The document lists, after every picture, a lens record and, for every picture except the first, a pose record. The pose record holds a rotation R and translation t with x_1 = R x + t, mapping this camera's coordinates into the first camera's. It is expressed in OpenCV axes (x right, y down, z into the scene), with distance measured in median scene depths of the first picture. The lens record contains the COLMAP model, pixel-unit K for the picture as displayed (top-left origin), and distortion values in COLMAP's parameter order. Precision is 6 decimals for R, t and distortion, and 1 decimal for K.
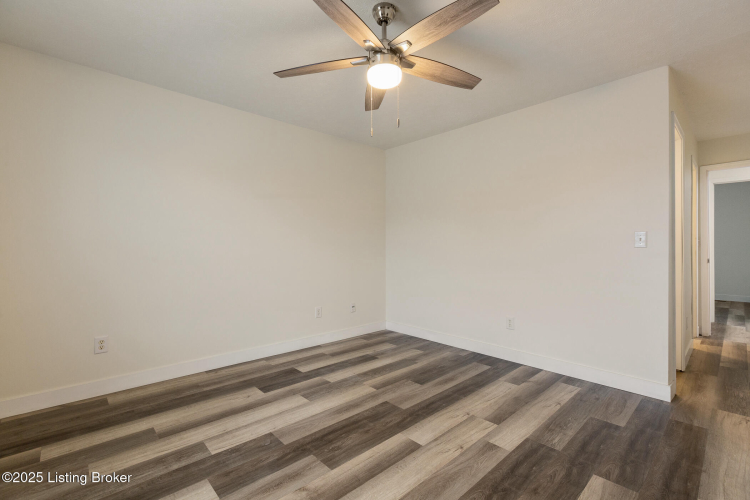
lens RADIAL K [[337.5, 0, 375.7], [0, 337.5, 245.0], [0, 0, 1]] dist [-0.001497, -0.000370]
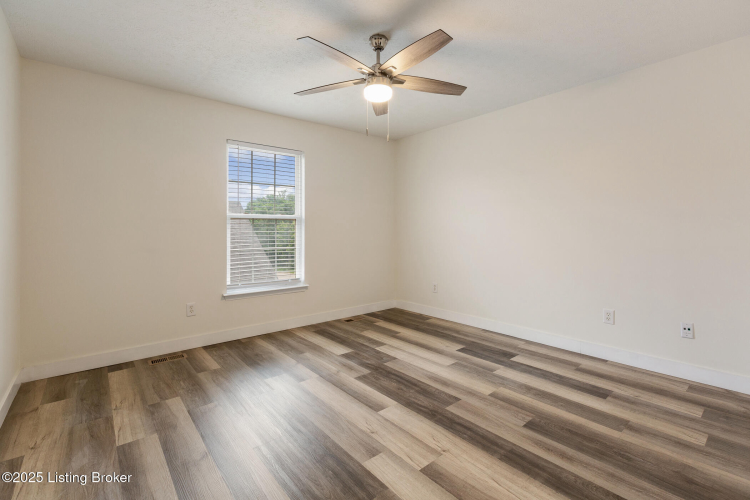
lens RADIAL K [[337.5, 0, 375.7], [0, 337.5, 245.0], [0, 0, 1]] dist [-0.001497, -0.000370]
pose [[-0.052430, 0.045723, -0.997577, 0.922766], [0.016648, 0.998852, 0.044907, -0.008283], [0.998486, -0.014253, -0.053131, 0.794178]]
